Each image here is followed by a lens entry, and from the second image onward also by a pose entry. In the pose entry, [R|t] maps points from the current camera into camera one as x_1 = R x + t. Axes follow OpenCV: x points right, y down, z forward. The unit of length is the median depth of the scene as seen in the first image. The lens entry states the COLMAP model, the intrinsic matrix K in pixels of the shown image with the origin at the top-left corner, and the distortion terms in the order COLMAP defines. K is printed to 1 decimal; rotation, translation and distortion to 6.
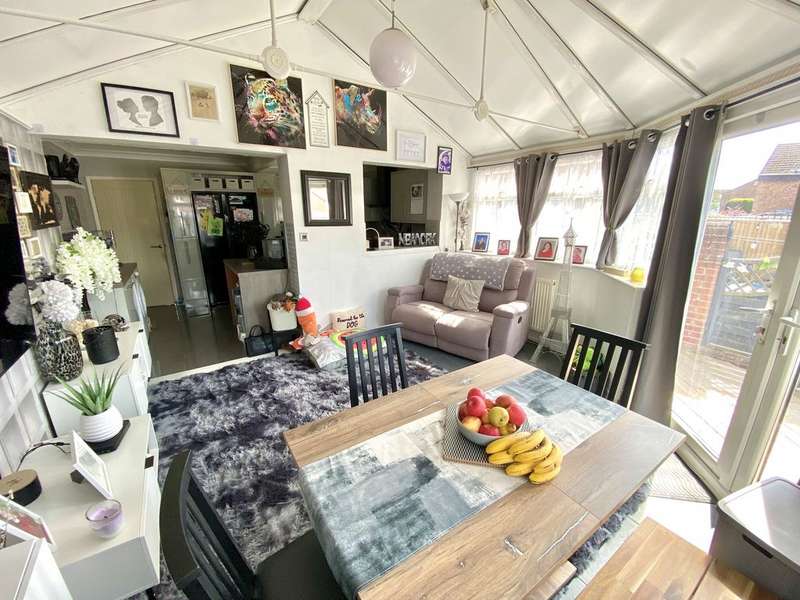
lens RADIAL K [[327.3, 0, 399.0], [0, 327.3, 302.2], [0, 0, 1]] dist [0.020903, -0.020554]
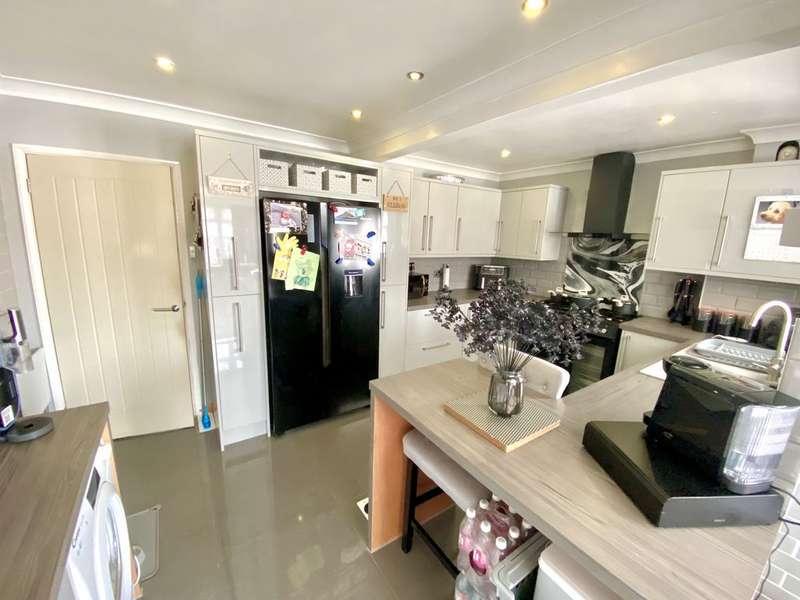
lens RADIAL K [[327.3, 0, 399.0], [0, 327.3, 302.2], [0, 0, 1]] dist [0.020903, -0.020554]
pose [[0.999253, 0.032543, 0.020840, -0.606255], [-0.031041, 0.997152, -0.068735, -0.224396], [-0.023017, 0.068037, 0.997417, 0.766065]]
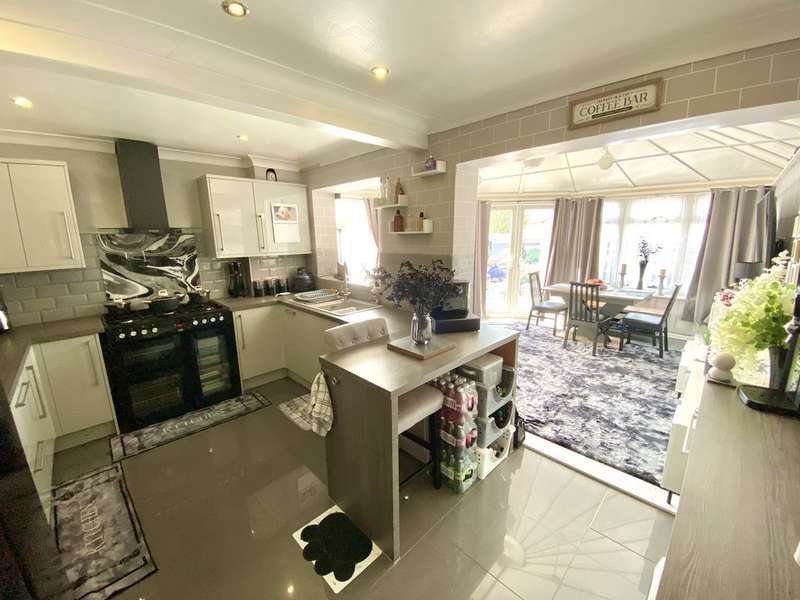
lens RADIAL K [[327.3, 0, 399.0], [0, 327.3, 302.2], [0, 0, 1]] dist [0.020903, -0.020554]
pose [[-0.187750, -0.198337, 0.961983, -0.979838], [0.277539, 0.928776, 0.245658, -0.341307], [-0.942190, 0.313110, -0.119332, 1.182297]]
